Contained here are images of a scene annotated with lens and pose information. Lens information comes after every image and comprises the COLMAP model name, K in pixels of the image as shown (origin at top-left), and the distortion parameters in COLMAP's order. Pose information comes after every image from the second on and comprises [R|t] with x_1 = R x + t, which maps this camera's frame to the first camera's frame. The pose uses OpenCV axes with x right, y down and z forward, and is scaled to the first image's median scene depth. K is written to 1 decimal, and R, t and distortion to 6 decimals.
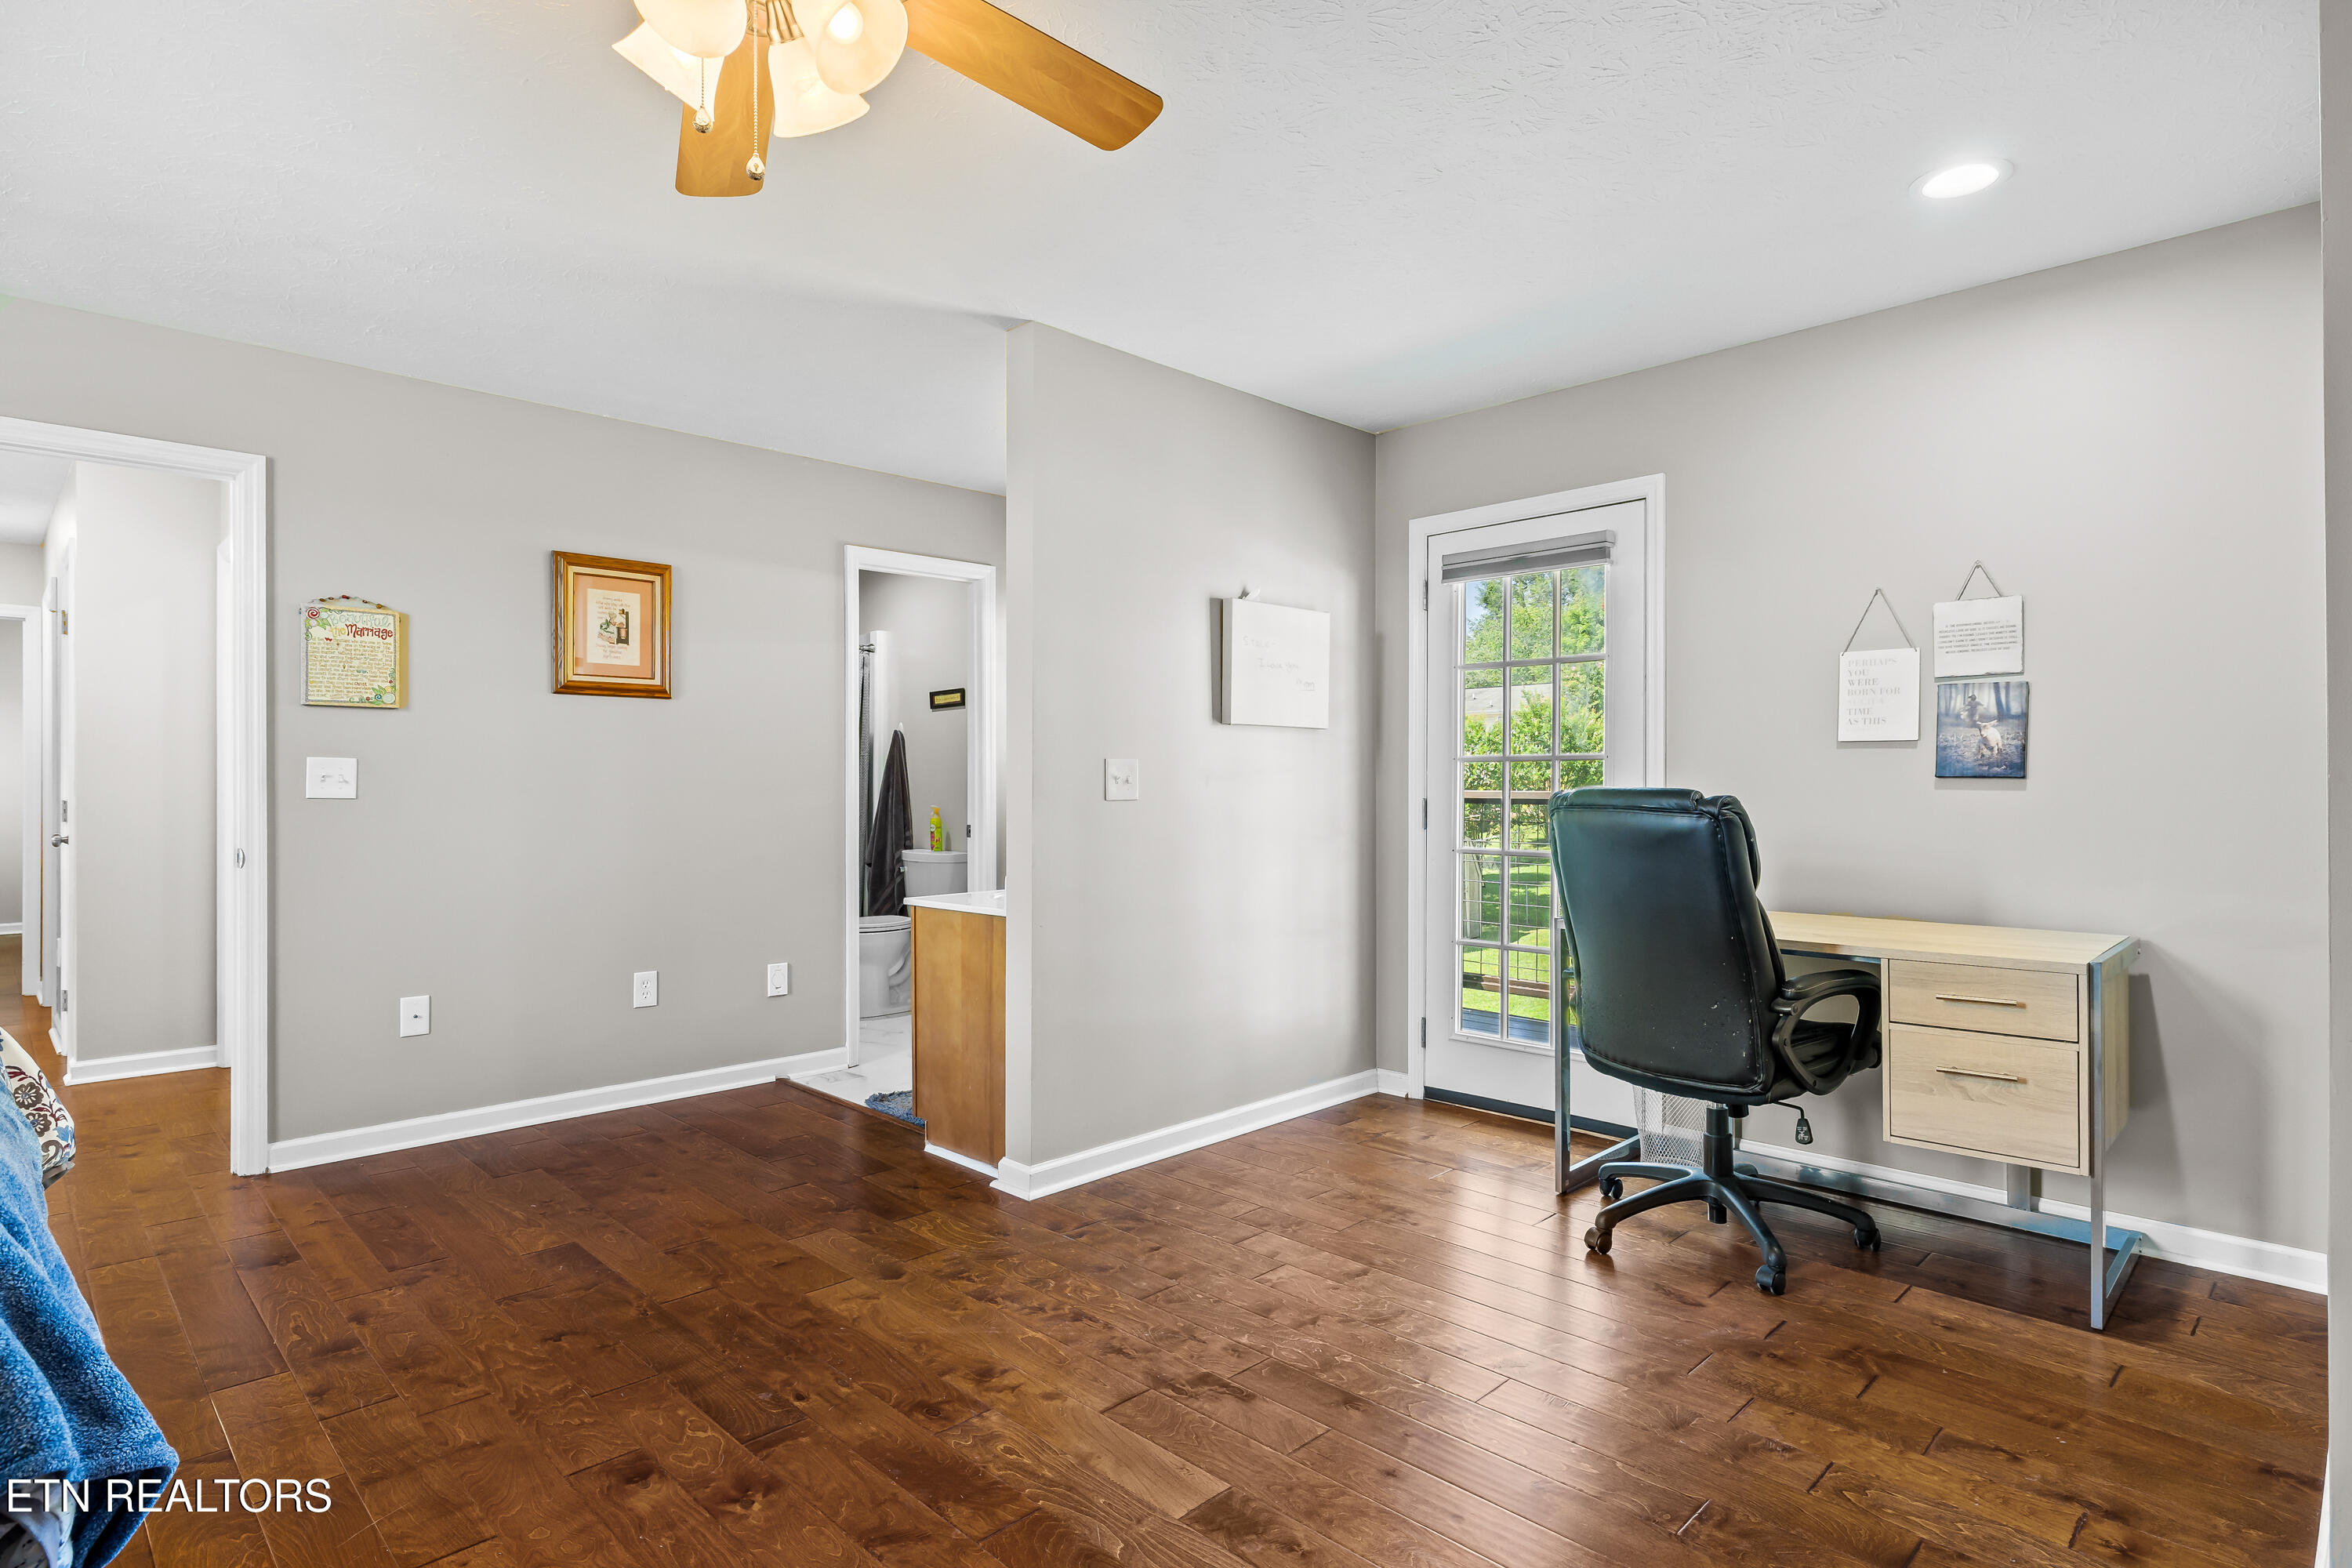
lens RADIAL K [[1216.3, 0, 1176.0], [0, 1216.3, 784.0], [0, 0, 1]] dist [0.000387, 0.000189]
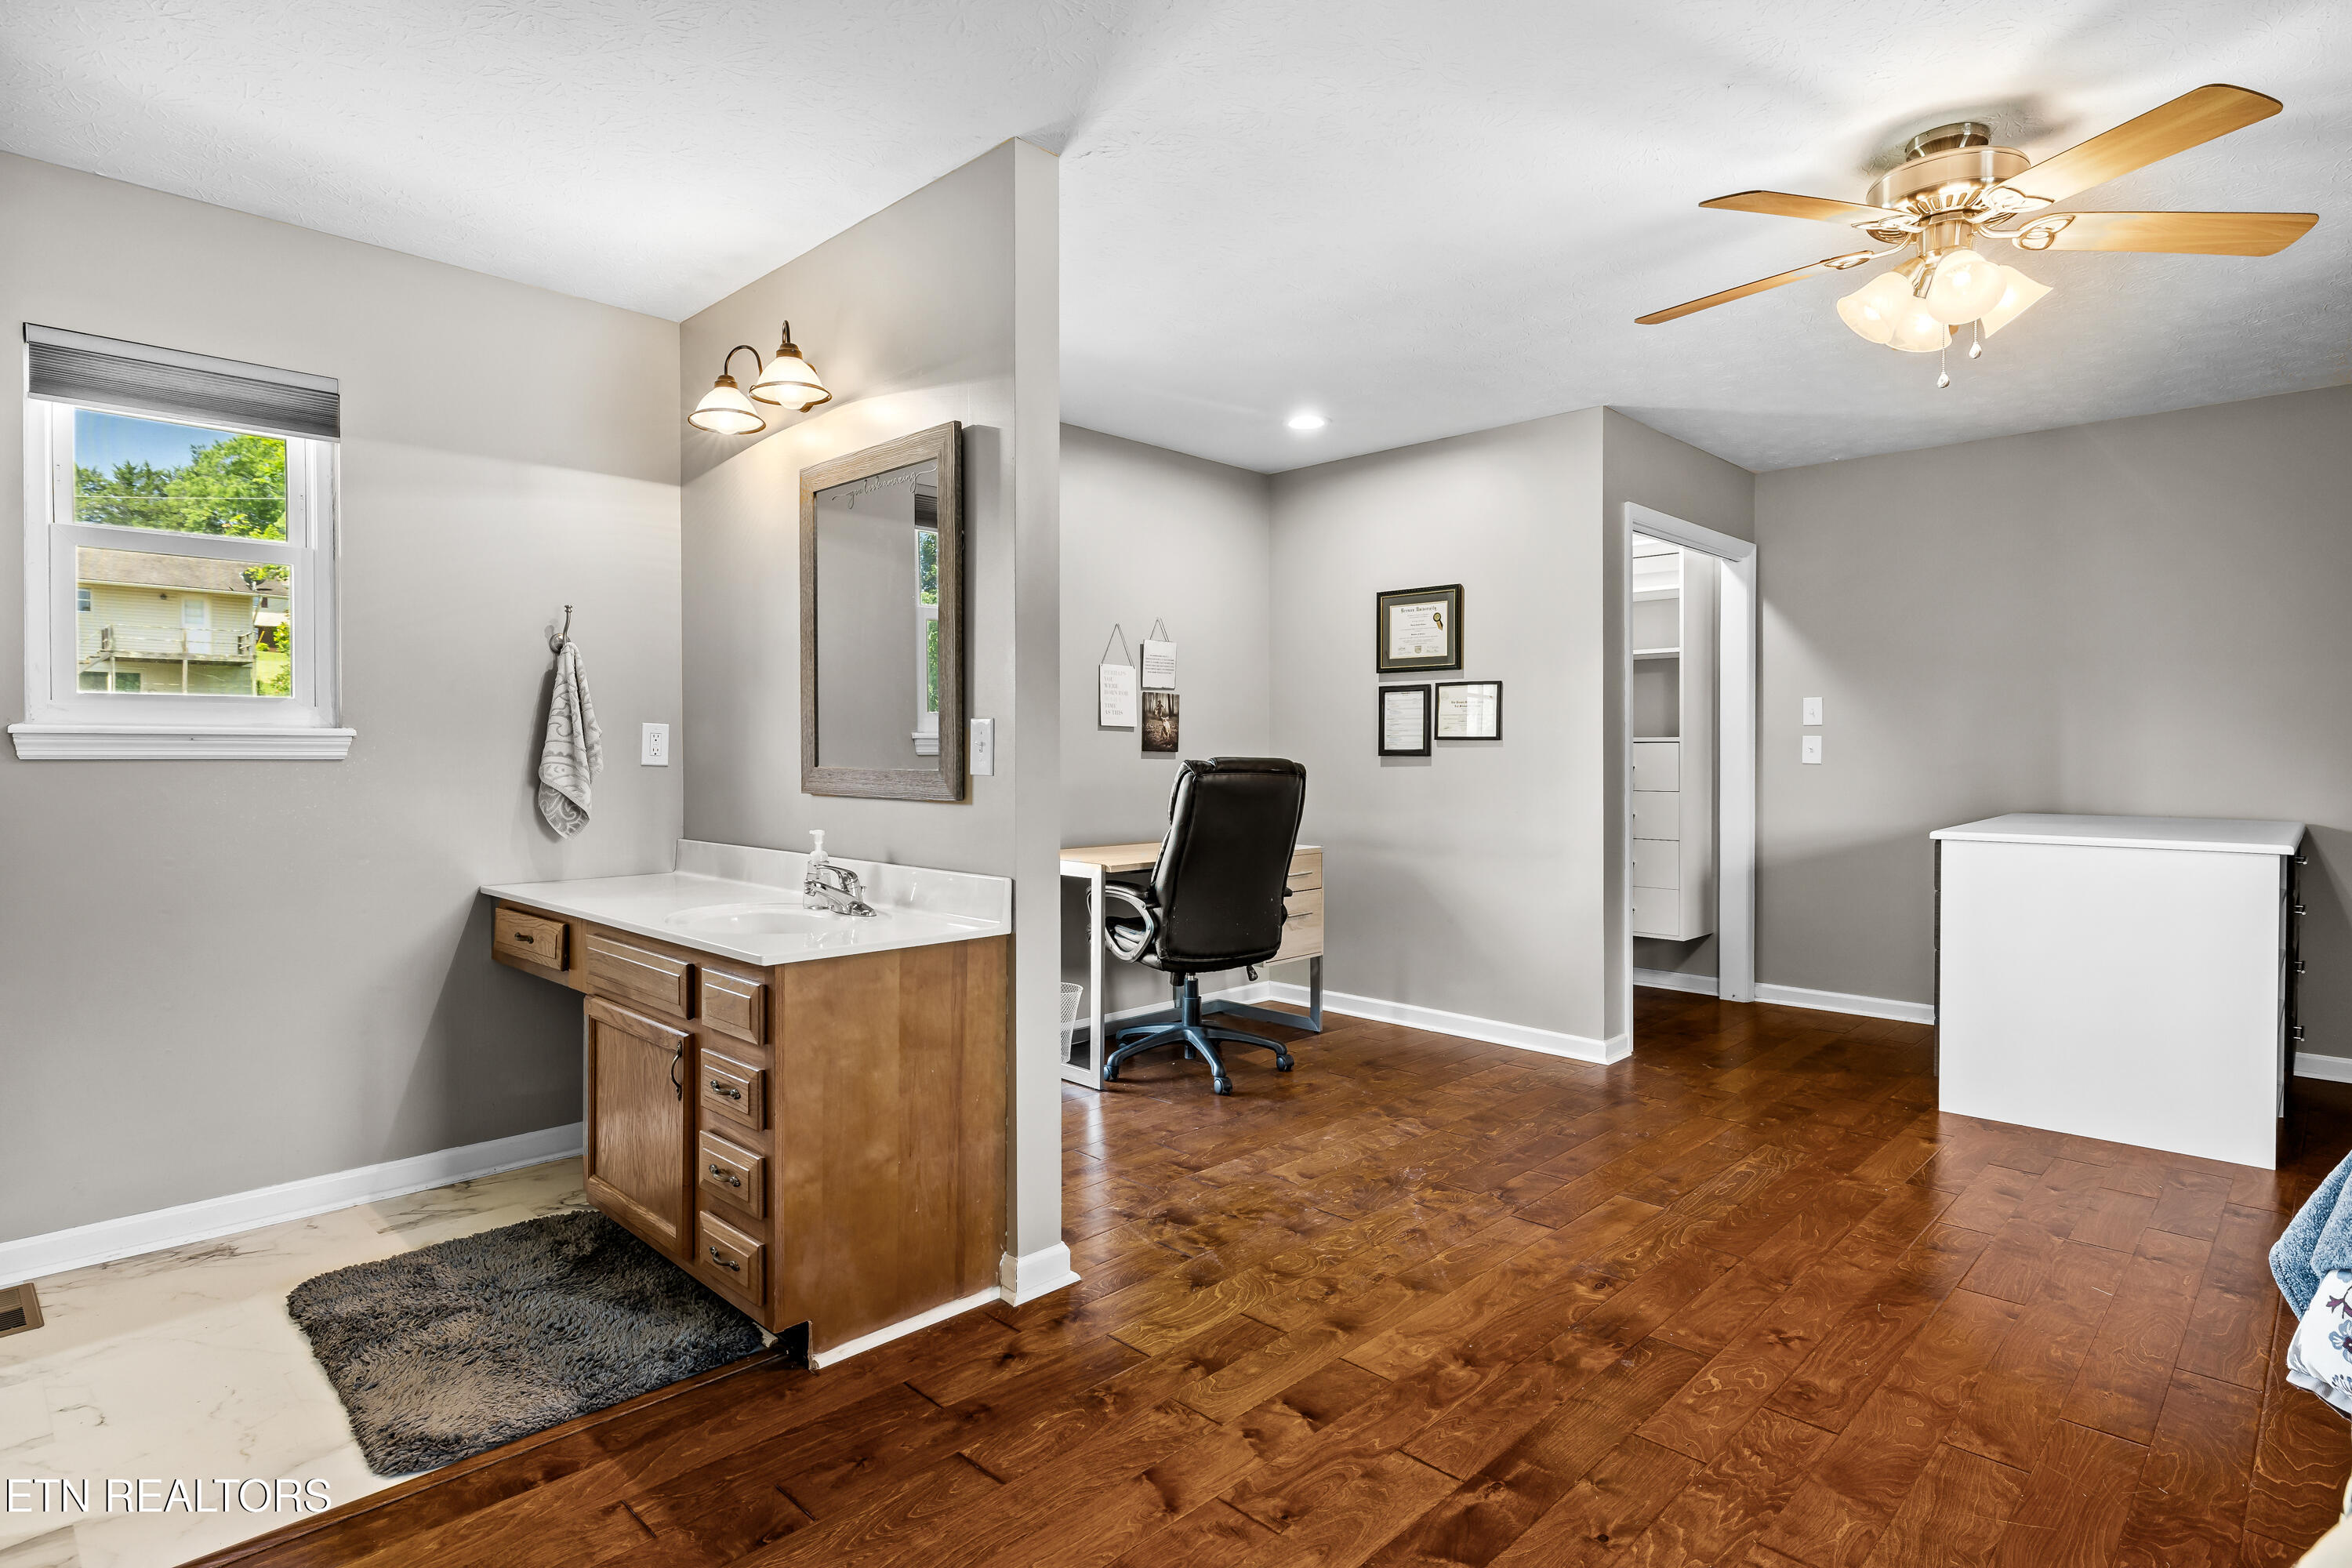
lens RADIAL K [[1216.3, 0, 1176.0], [0, 1216.3, 784.0], [0, 0, 1]] dist [0.000387, 0.000189]
pose [[-0.015915, -0.022023, 0.999631, -0.961919], [-0.003736, 0.999752, 0.021966, 0.002100], [-0.999866, -0.003385, -0.015994, 1.008223]]
